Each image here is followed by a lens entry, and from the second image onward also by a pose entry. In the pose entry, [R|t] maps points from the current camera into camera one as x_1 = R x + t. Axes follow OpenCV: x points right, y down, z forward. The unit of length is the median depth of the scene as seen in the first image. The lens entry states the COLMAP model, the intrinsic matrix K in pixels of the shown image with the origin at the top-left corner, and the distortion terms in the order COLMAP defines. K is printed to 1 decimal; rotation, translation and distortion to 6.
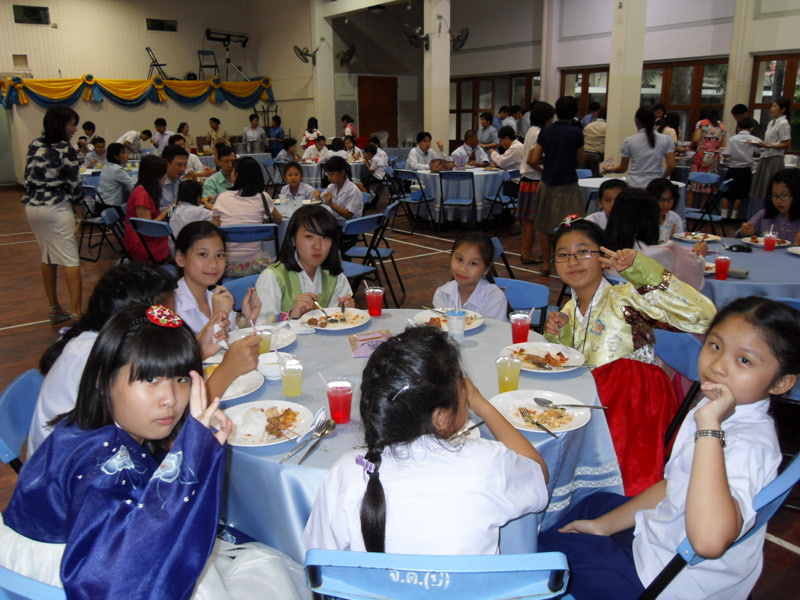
lens RADIAL K [[661.4, 0, 395.5], [0, 661.4, 296.5], [0, 0, 1]] dist [-0.025515, 0.007657]
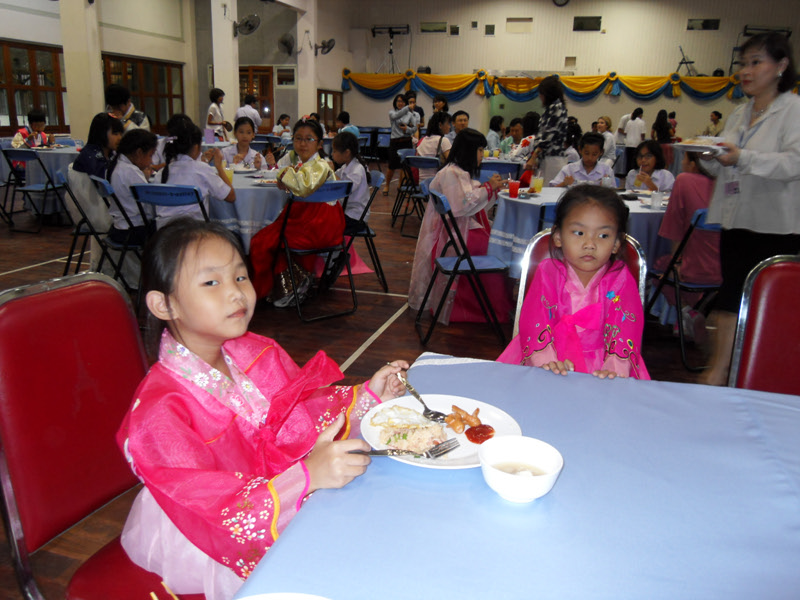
lens RADIAL K [[661.4, 0, 391.2], [0, 661.4, 297.6], [0, 0, 1]] dist [-0.025515, 0.007657]
pose [[0.595950, 0.235965, -0.767570, 0.280244], [-0.240845, 0.964370, 0.109470, 0.014341], [0.766053, 0.119627, 0.631547, 0.010851]]
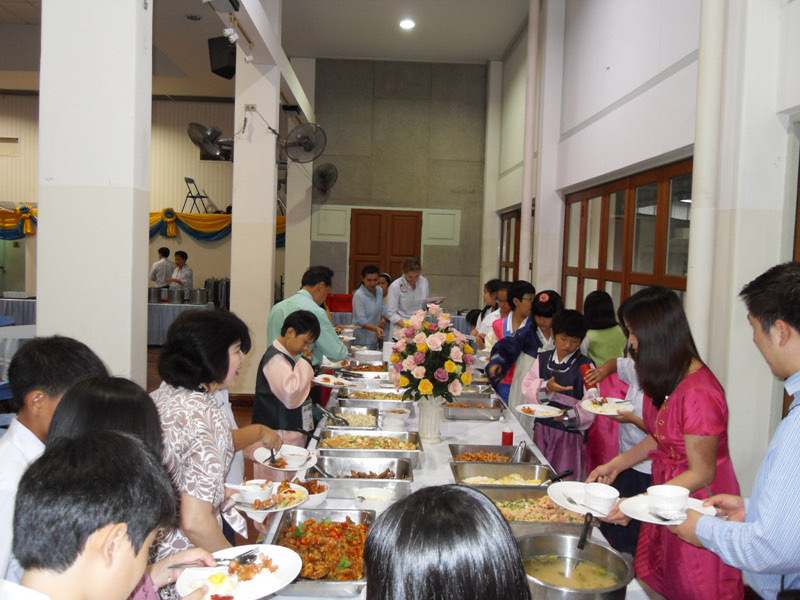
lens RADIAL K [[661.4, 0, 398.2], [0, 661.4, 298.5], [0, 0, 1]] dist [-0.025515, 0.007657]
pose [[0.814265, 0.079542, -0.575018, 0.416222], [-0.193409, 0.971144, -0.139544, -0.159597], [0.547326, 0.224839, 0.806153, 0.502138]]
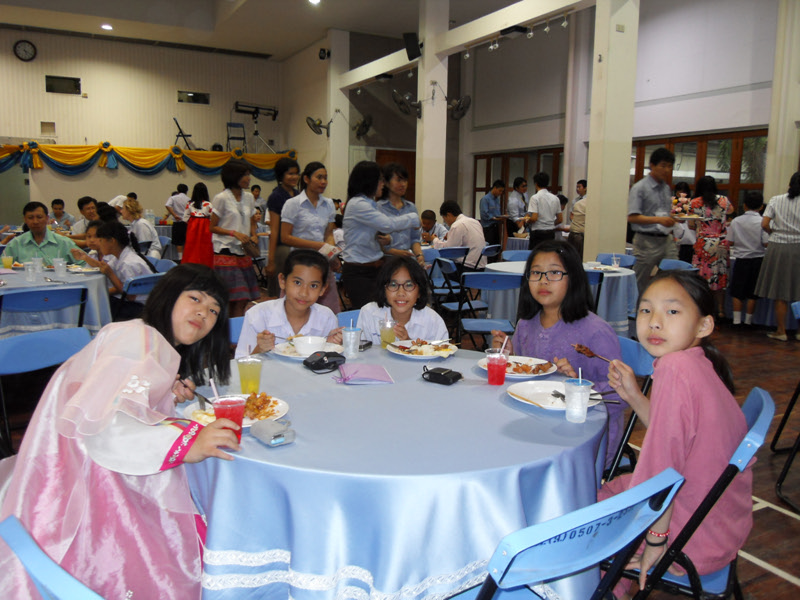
lens RADIAL K [[661.4, 0, 396.3], [0, 661.4, 296.8], [0, 0, 1]] dist [-0.025515, 0.007657]
pose [[0.985731, 0.053825, -0.159488, 0.139425], [-0.073041, 0.990421, -0.117183, -0.018076], [0.151652, 0.127160, 0.980220, 0.110803]]
